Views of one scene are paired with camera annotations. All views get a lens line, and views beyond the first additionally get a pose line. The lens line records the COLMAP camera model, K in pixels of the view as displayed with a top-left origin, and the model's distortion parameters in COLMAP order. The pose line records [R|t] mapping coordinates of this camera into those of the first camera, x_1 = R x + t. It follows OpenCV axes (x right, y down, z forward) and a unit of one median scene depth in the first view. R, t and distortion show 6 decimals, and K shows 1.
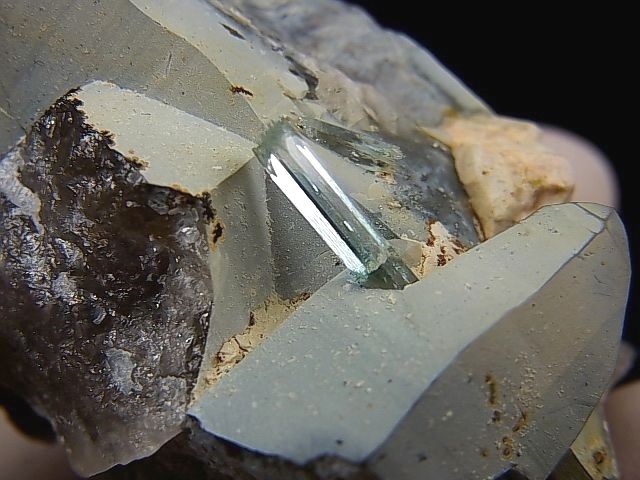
lens RADIAL K [[910.4, 0, 320.0], [0, 910.4, 240.0], [0, 0, 1]] dist [-0.096808, -0.056906]
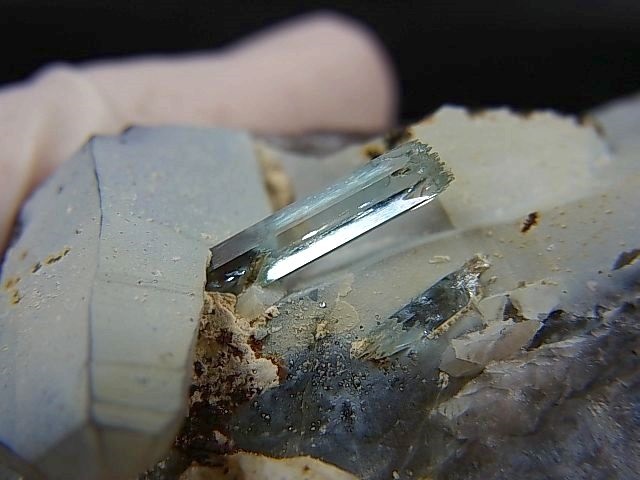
lens RADIAL K [[910.4, 0, 320.0], [0, 910.4, 240.0], [0, 0, 1]] dist [-0.096808, -0.056906]
pose [[-0.530425, 0.527353, -0.663738, 0.527491], [-0.784110, -0.007607, 0.620576, -0.491453], [0.322213, 0.849612, 0.417538, 0.588383]]
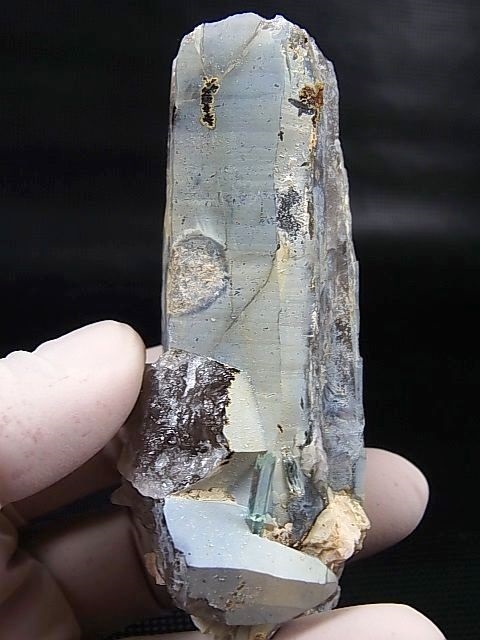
lens RADIAL K [[910.4, 0, 240.0], [0, 910.4, 320.0], [0, 0, 1]] dist [-0.096808, -0.056906]
pose [[0.619814, 0.778511, -0.098751, -0.130516], [-0.759018, 0.626685, 0.176517, -0.649001], [0.199306, -0.034454, 0.979331, -1.284396]]
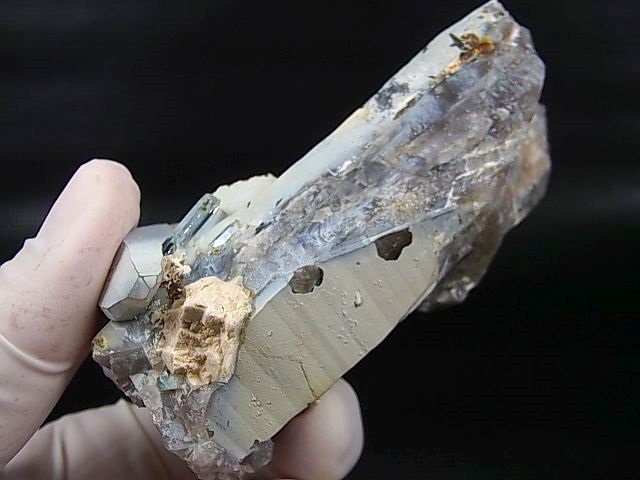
lens RADIAL K [[910.4, 0, 320.0], [0, 910.4, 240.0], [0, 0, 1]] dist [-0.096808, -0.056906]
pose [[-0.334782, 0.493768, -0.802567, 1.942617], [-0.701429, 0.438149, 0.562159, -1.681006], [0.629220, 0.751145, 0.199658, 0.642966]]
